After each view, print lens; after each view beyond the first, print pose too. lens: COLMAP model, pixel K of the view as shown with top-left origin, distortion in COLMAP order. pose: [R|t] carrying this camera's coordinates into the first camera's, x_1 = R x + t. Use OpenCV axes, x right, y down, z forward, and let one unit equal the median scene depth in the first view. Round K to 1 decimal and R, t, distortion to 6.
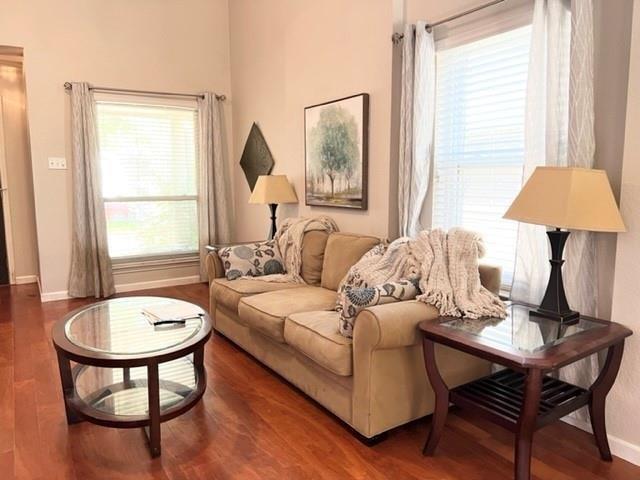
lens RADIAL K [[480.2, 0, 324.1], [0, 480.2, 241.6], [0, 0, 1]] dist [0.029391, -0.047378]
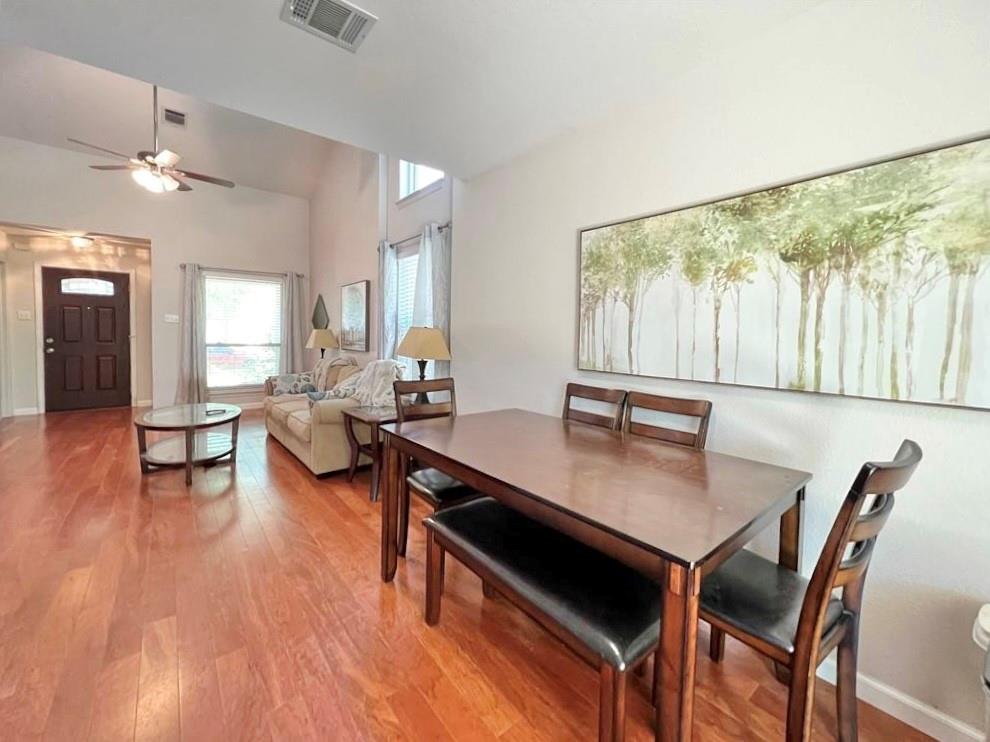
lens RADIAL K [[400.6, 0, 484.2], [0, 400.6, 352.2], [0, 0, 1]] dist [-0.008485, 0.001314]
pose [[0.994528, 0.014061, 0.103520, 0.312792], [-0.004818, 0.996020, -0.089001, 0.047506], [-0.104359, 0.088015, 0.990637, -0.325655]]
